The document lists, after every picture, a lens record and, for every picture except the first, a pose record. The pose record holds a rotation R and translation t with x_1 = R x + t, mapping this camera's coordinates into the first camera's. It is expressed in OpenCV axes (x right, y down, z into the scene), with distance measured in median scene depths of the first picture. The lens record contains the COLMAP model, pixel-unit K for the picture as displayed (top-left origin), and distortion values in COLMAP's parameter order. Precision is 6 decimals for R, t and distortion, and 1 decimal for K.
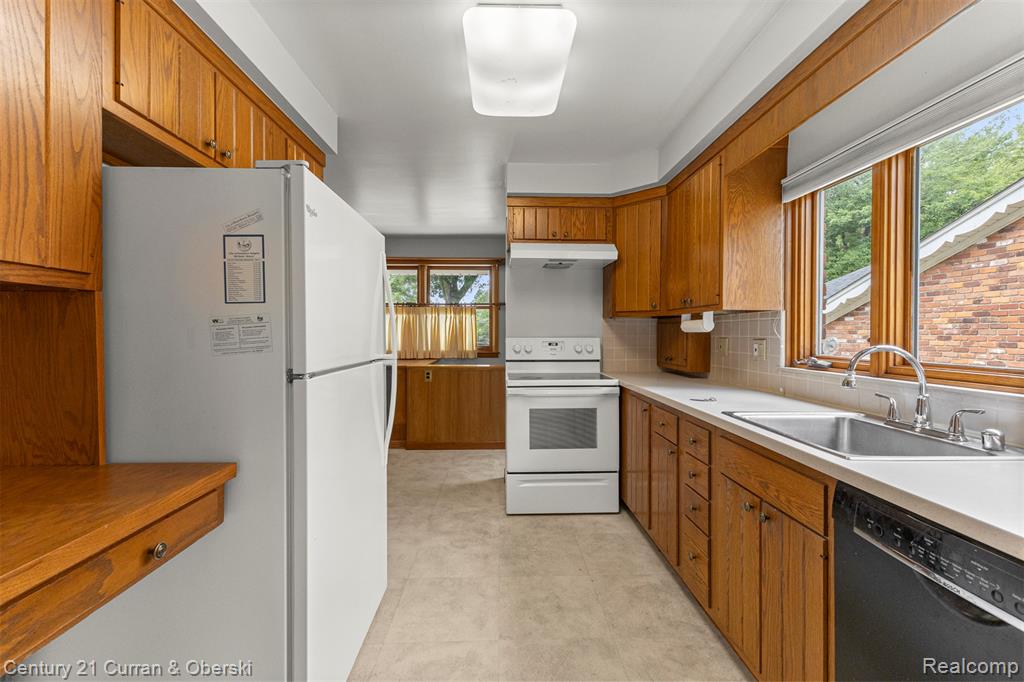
lens RADIAL K [[443.0, 0, 510.1], [0, 443.0, 336.1], [0, 0, 1]] dist [0.004075, -0.002542]
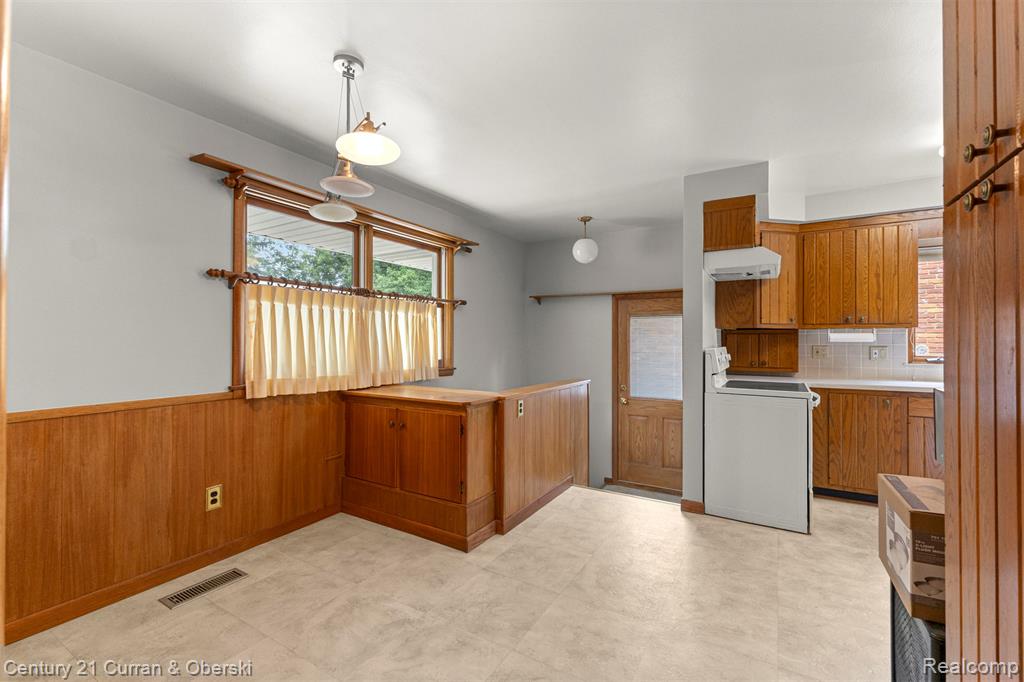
lens RADIAL K [[443.0, 0, 506.5], [0, 443.0, 345.6], [0, 0, 1]] dist [0.004075, -0.002542]
pose [[0.537441, -0.010083, 0.843241, -1.573530], [0.004315, 0.999948, 0.009206, -0.017855], [-0.843290, -0.001309, 0.537457, 1.414282]]
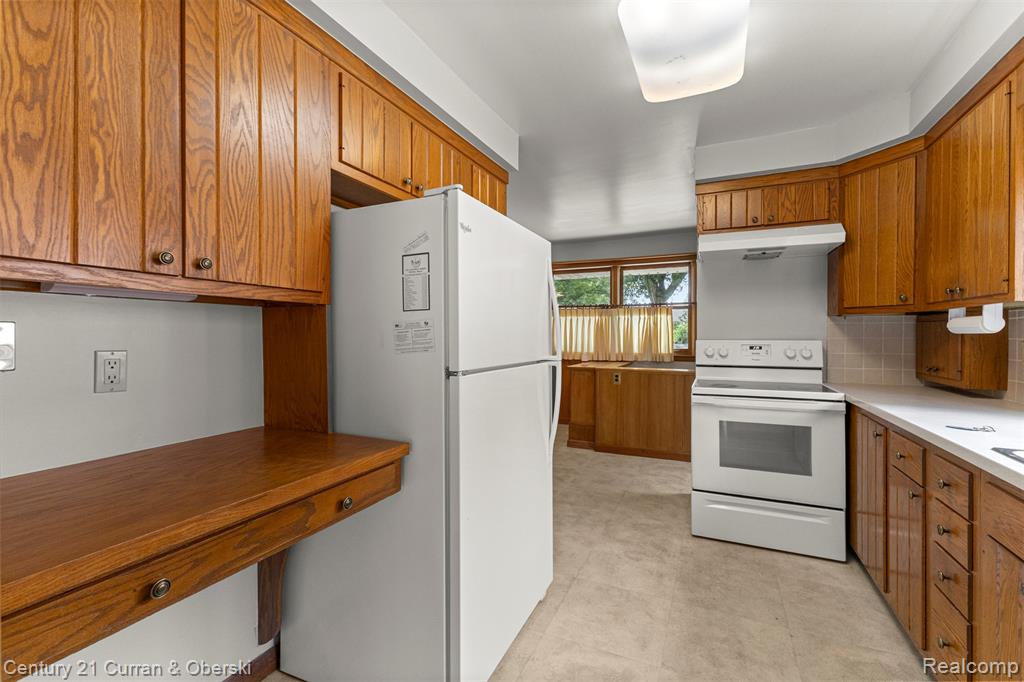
lens RADIAL K [[443.0, 0, 504.8], [0, 443.0, 335.6], [0, 0, 1]] dist [0.004075, -0.002542]
pose [[0.890583, -0.000414, -0.454821, 0.087346], [-0.001936, 0.999987, -0.004700, -0.000704], [0.454817, 0.005066, 0.890570, 0.022204]]
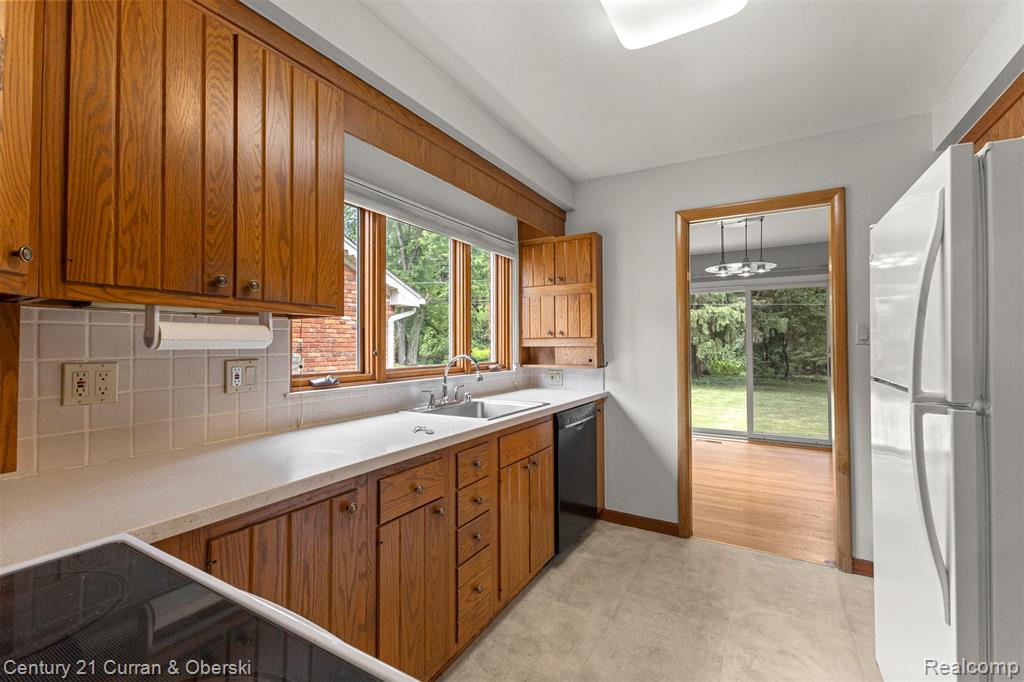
lens RADIAL K [[443.0, 0, 510.9], [0, 443.0, 337.2], [0, 0, 1]] dist [0.004075, -0.002542]
pose [[-0.848723, 0.014230, 0.528646, -0.123487], [0.010002, 0.999891, -0.010858, -0.016134], [-0.528743, -0.003928, -0.848773, 1.502278]]
